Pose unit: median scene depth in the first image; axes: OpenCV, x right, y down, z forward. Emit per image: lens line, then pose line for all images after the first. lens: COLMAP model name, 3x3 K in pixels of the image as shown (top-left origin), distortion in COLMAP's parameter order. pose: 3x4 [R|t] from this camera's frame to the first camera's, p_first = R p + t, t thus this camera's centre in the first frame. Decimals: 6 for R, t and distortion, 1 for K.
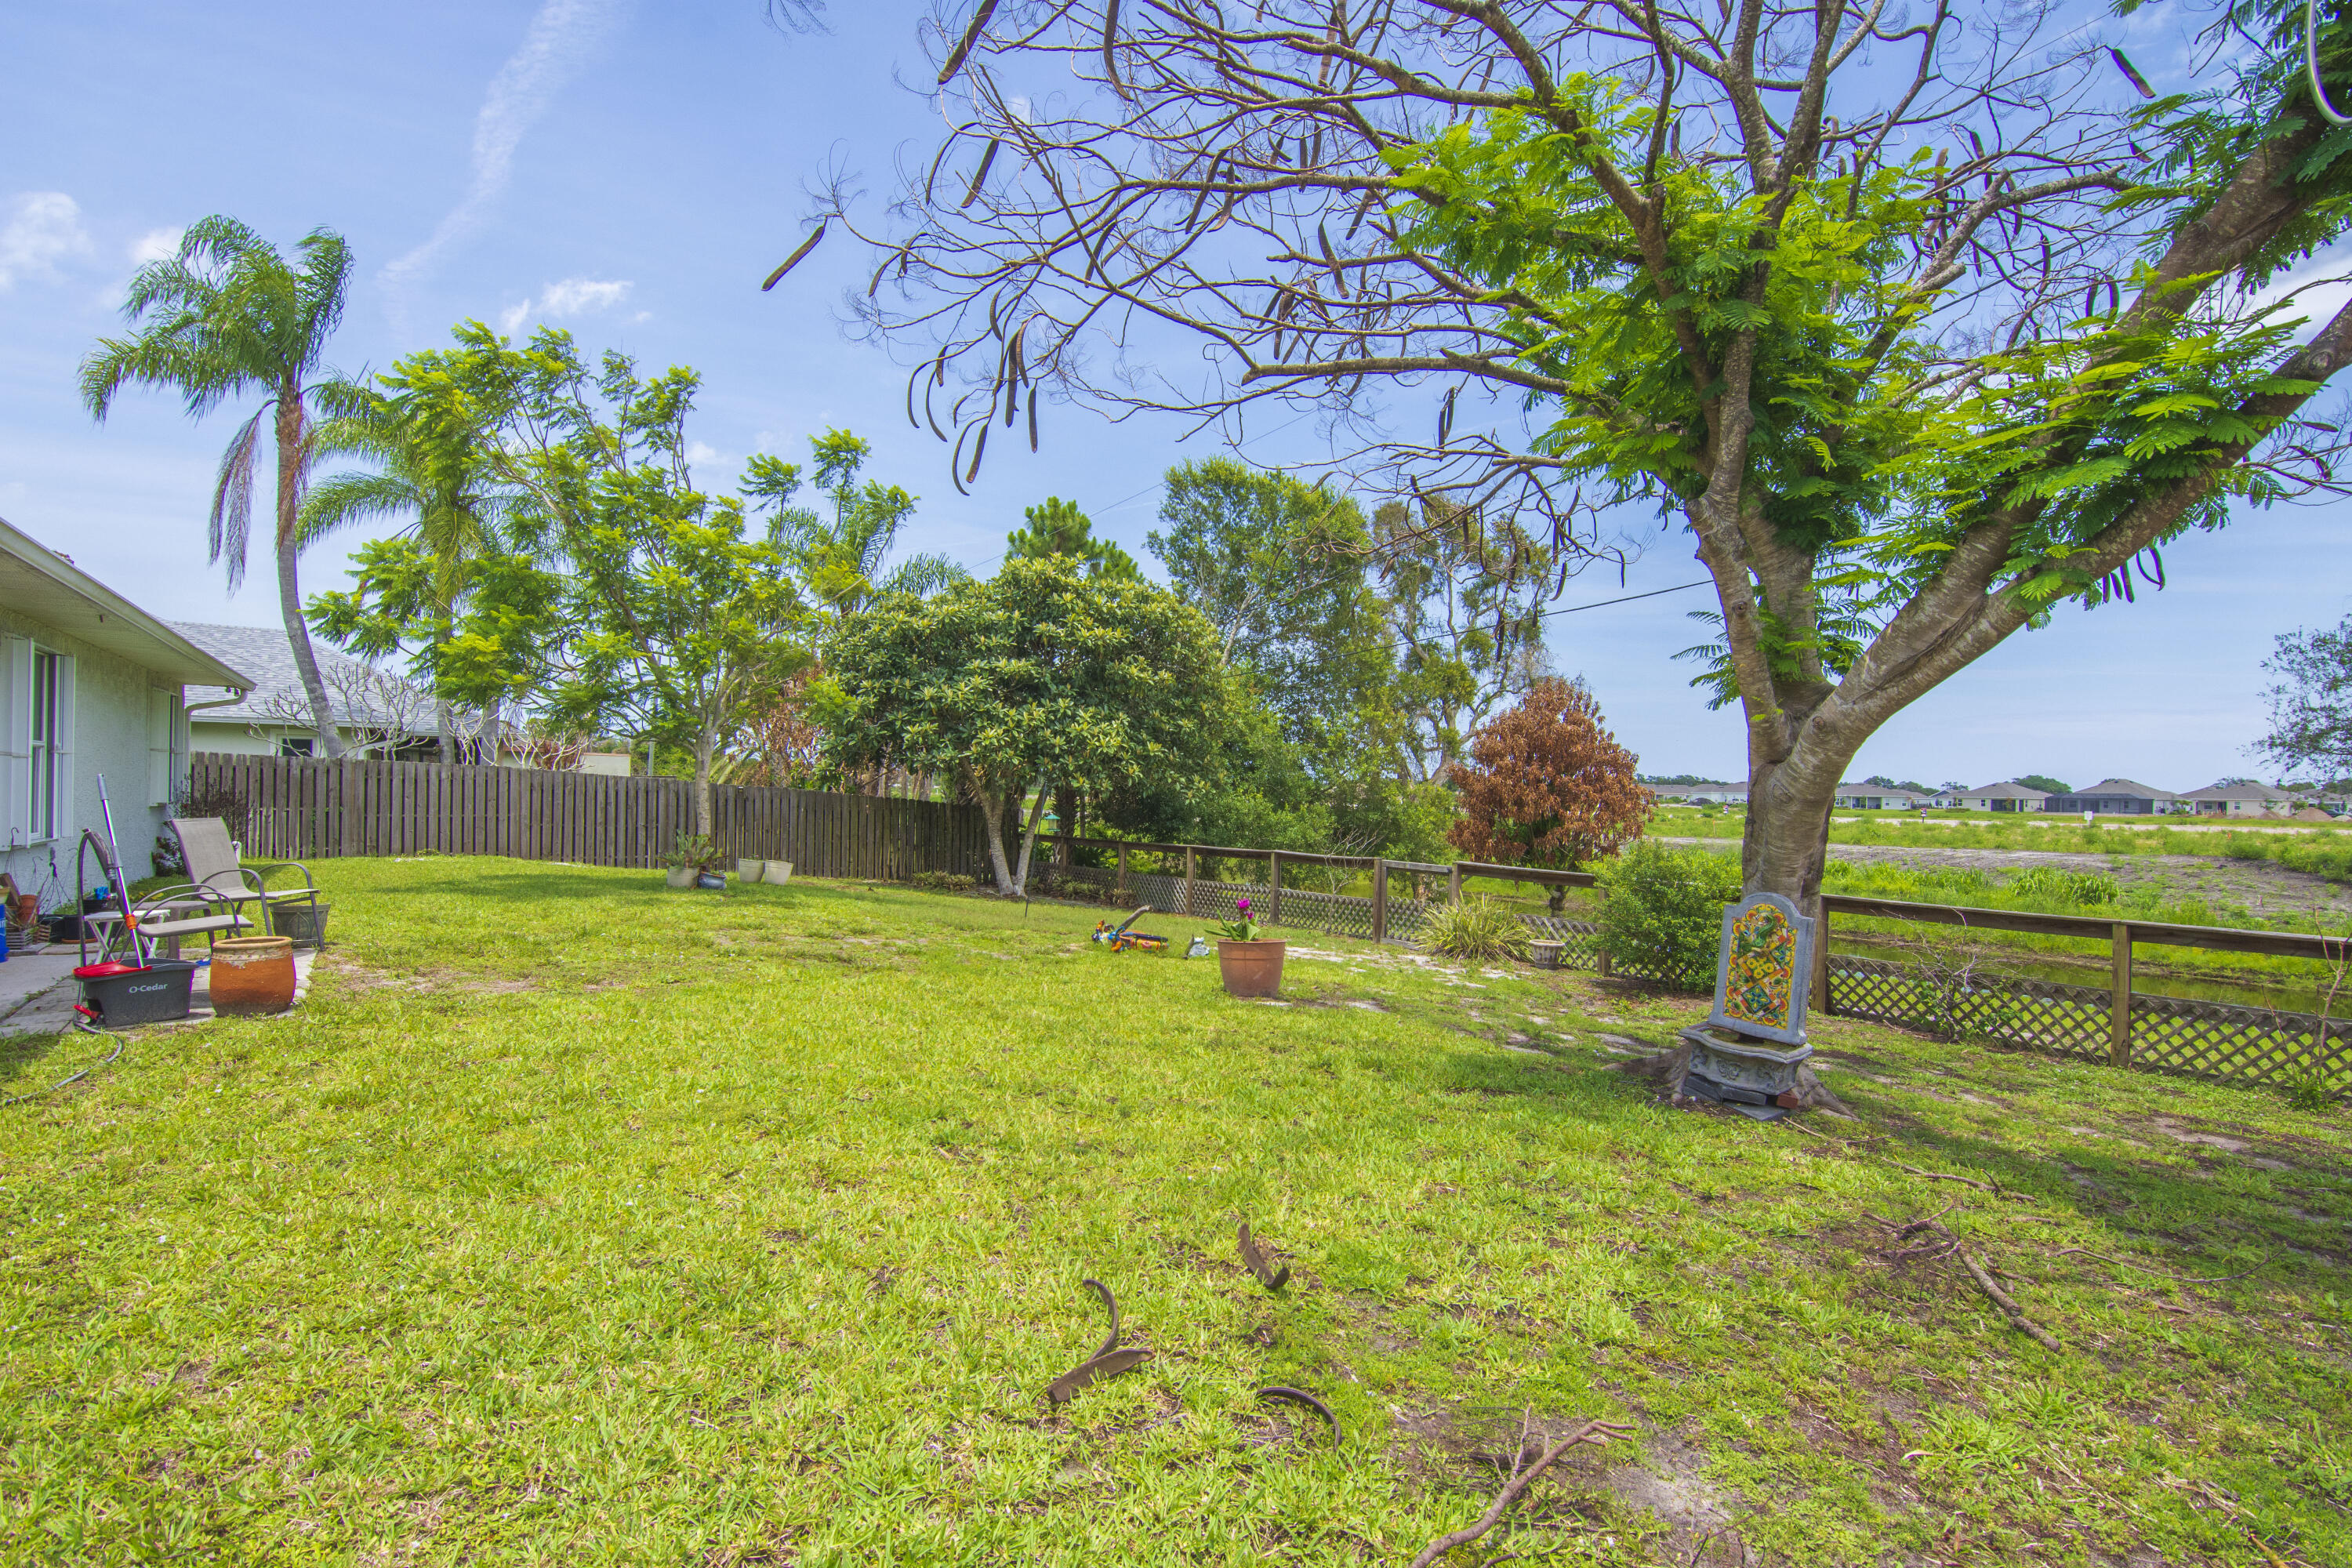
lens RADIAL K [[1141.7, 0, 1160.2], [0, 1141.7, 797.6], [0, 0, 1]] dist [-0.004584, -0.012940]
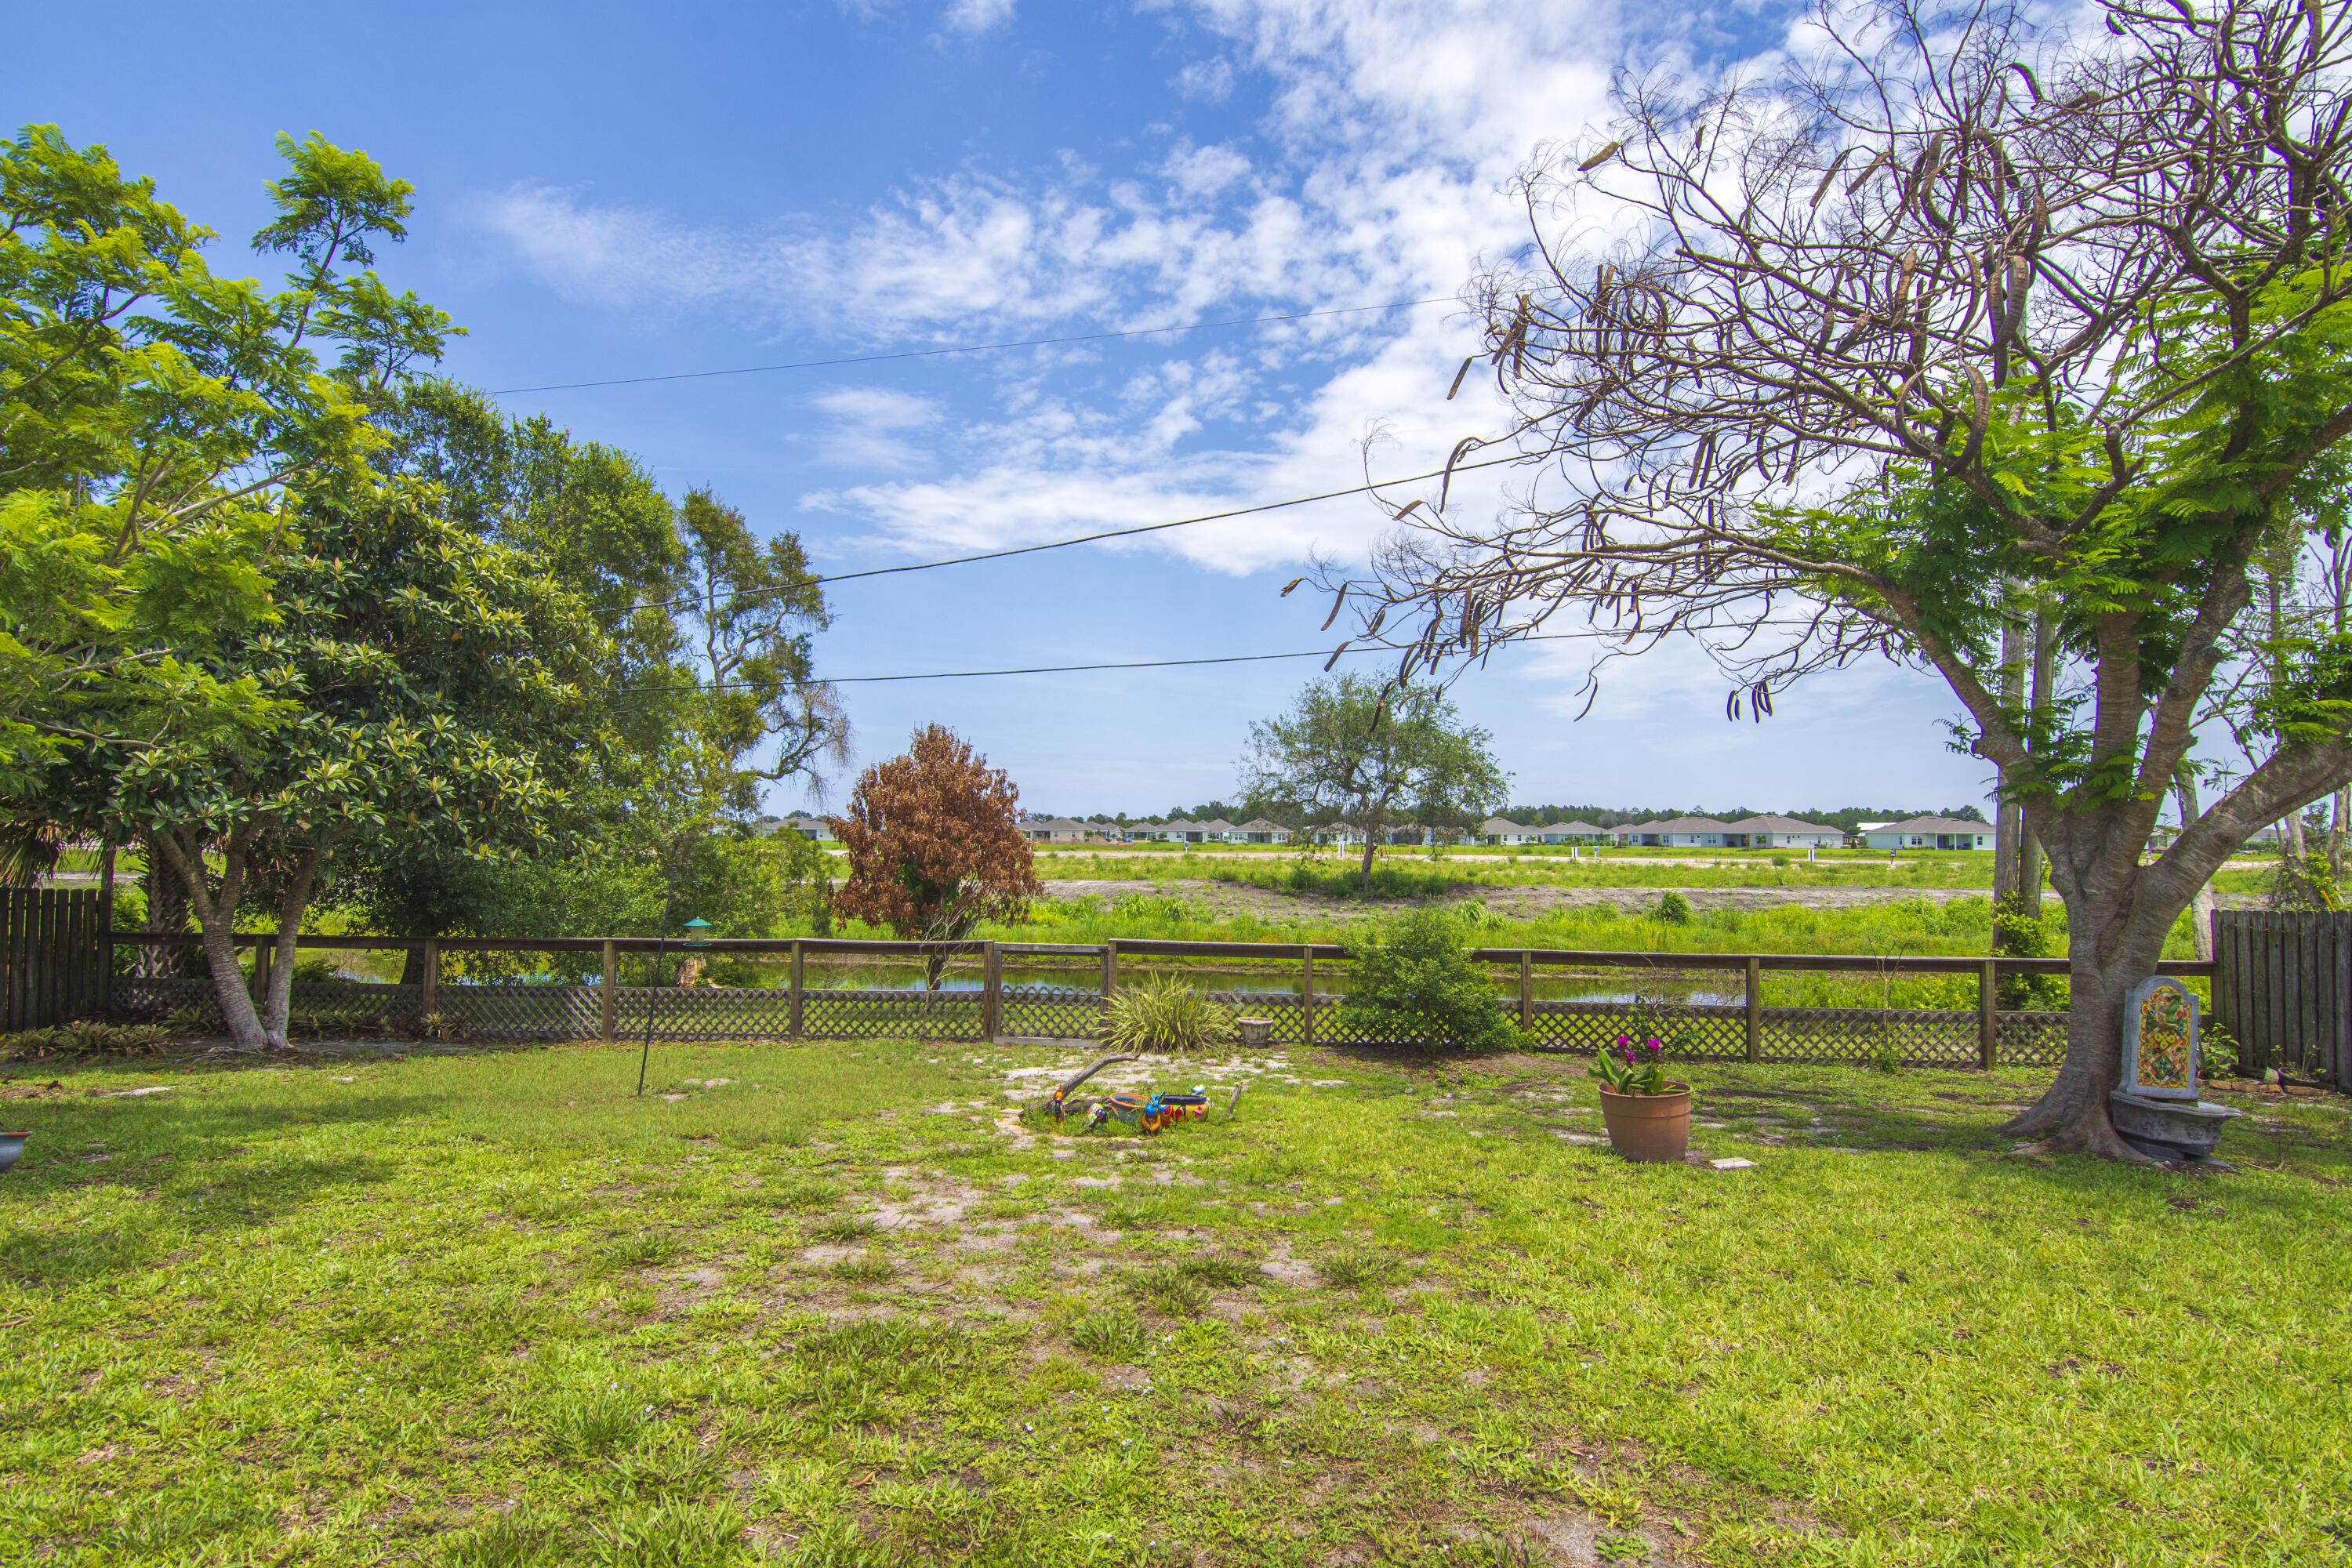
lens RADIAL K [[1141.7, 0, 1160.2], [0, 1141.7, 797.6], [0, 0, 1]] dist [-0.004584, -0.012940]
pose [[0.631196, 0.013748, 0.775501, -0.316399], [0.008039, 0.999673, -0.024265, -0.025076], [-0.775582, 0.021550, 0.630879, 0.318246]]
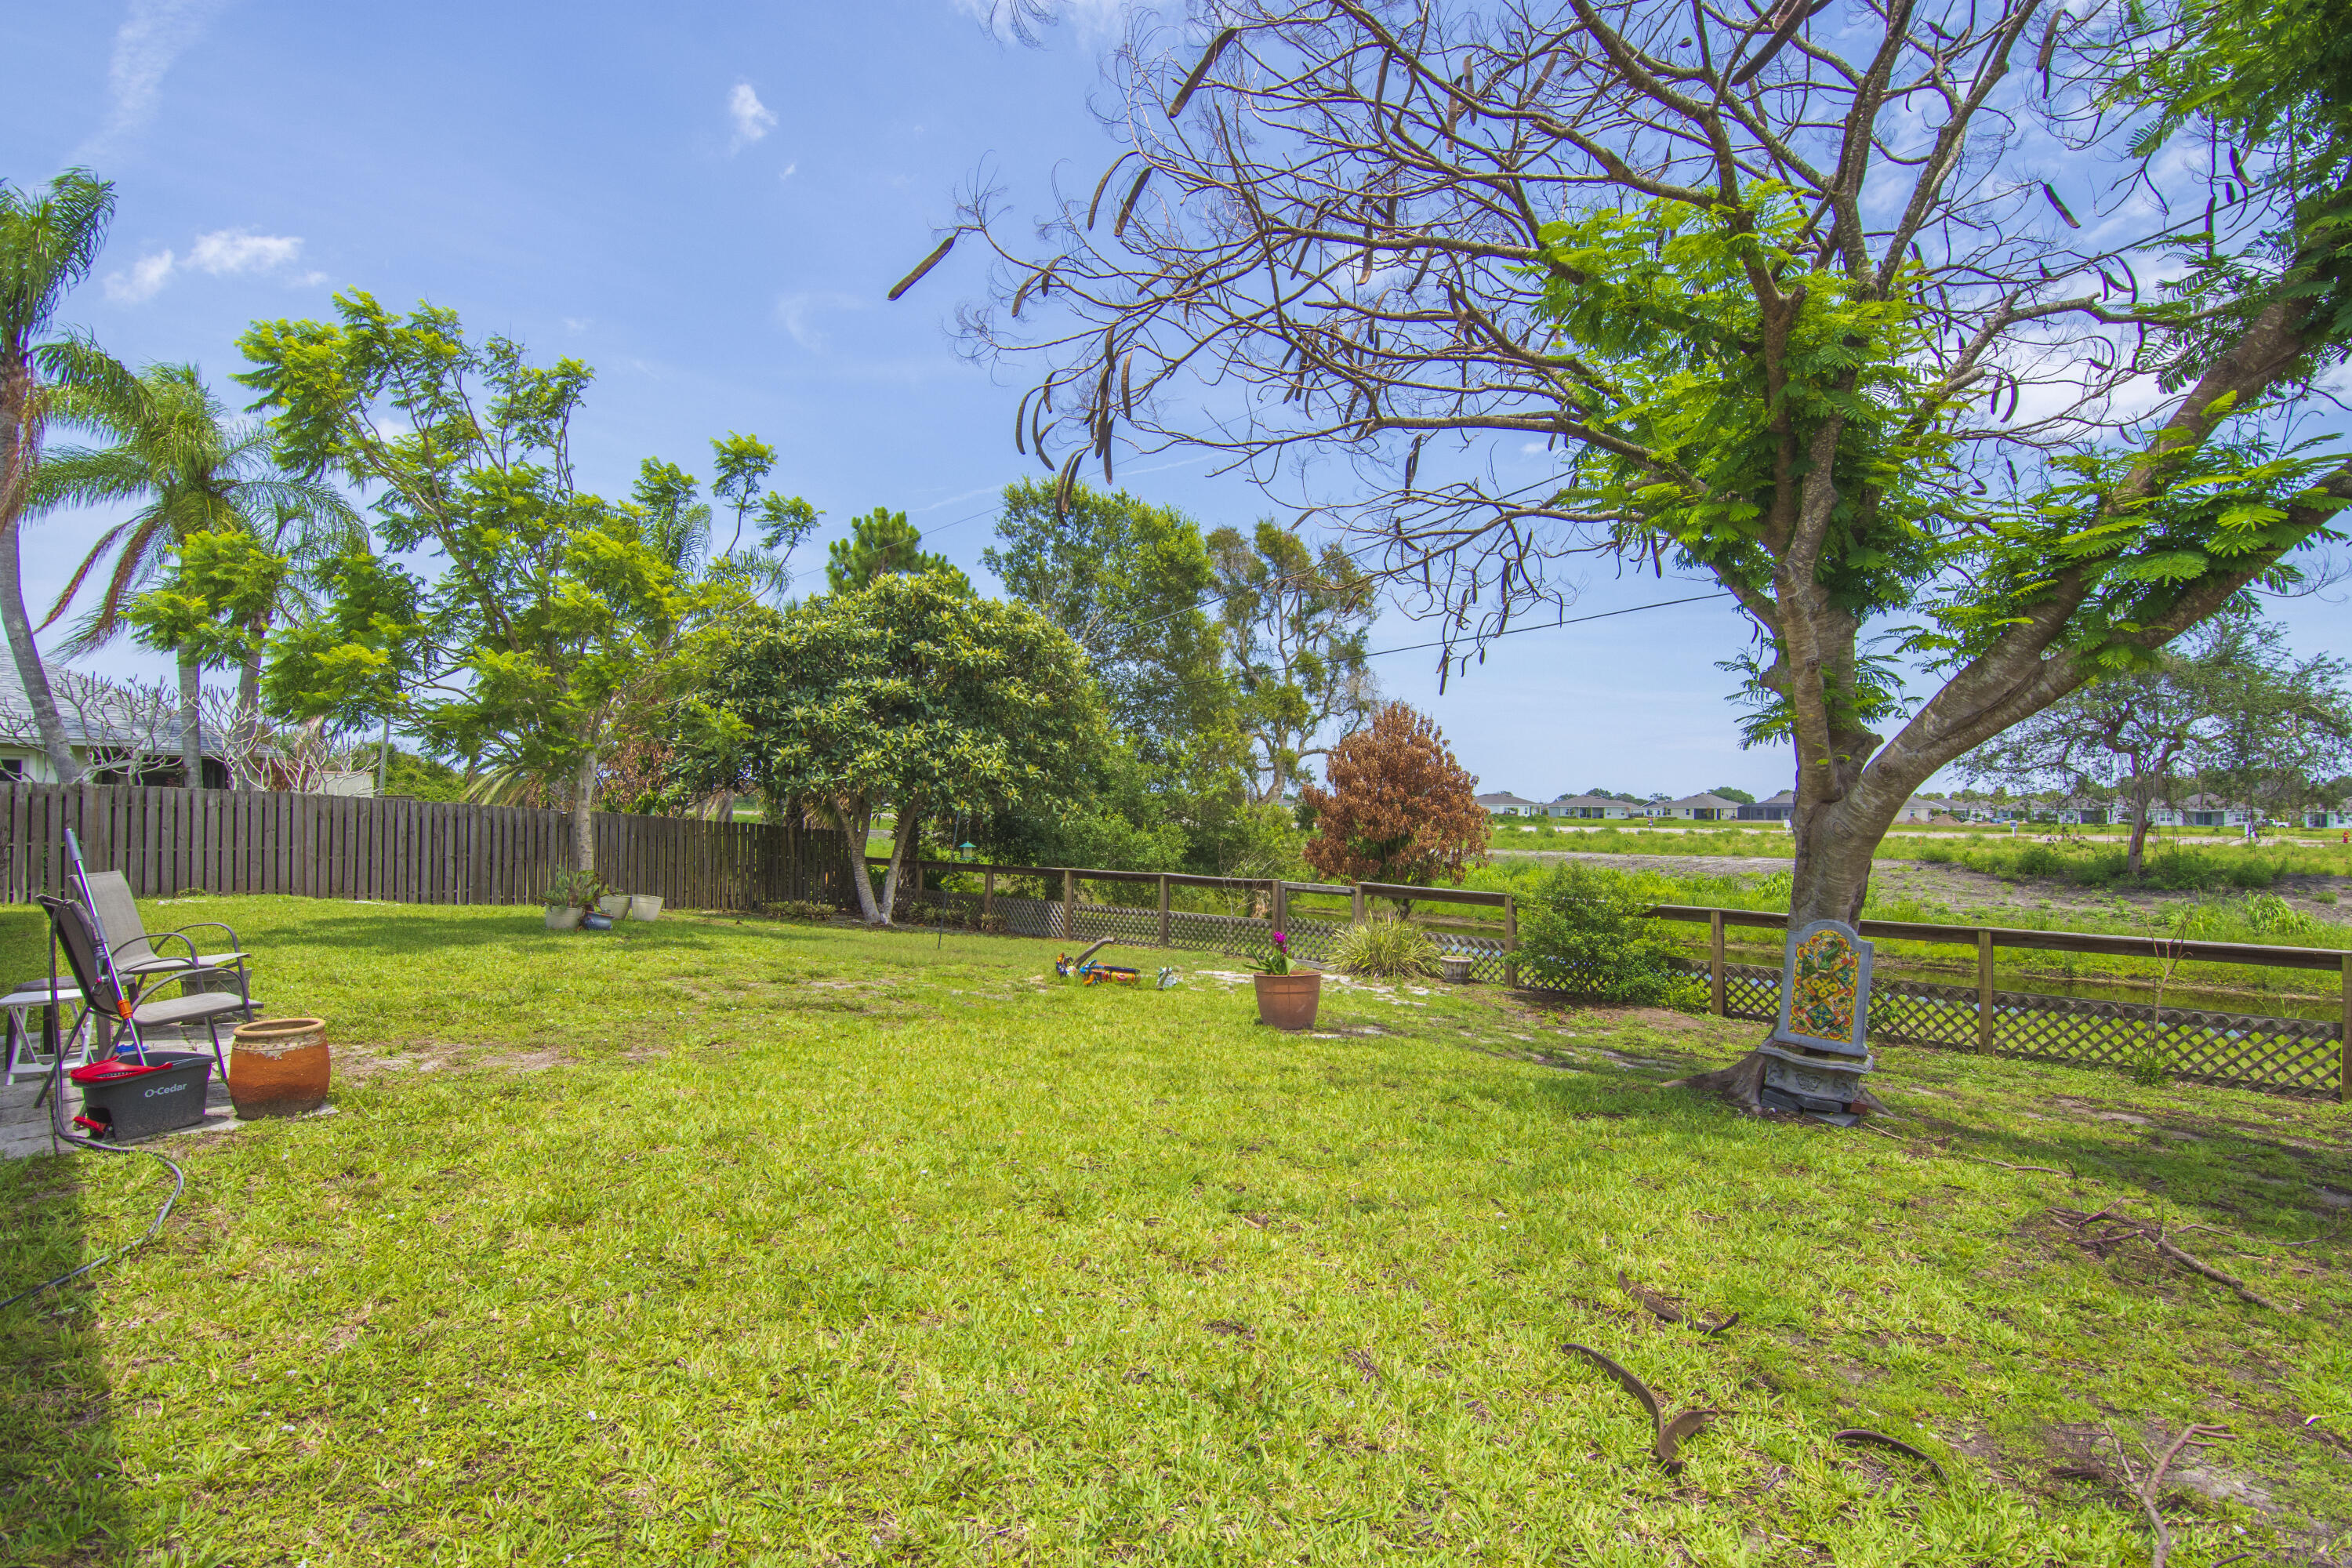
lens RADIAL K [[1141.7, 0, 1160.2], [0, 1141.7, 797.6], [0, 0, 1]] dist [-0.004584, -0.012940]
pose [[0.980003, -0.005203, 0.198913, -0.097079], [0.007642, 0.999905, -0.011498, -0.008225], [-0.198835, 0.012788, 0.979950, 0.012785]]
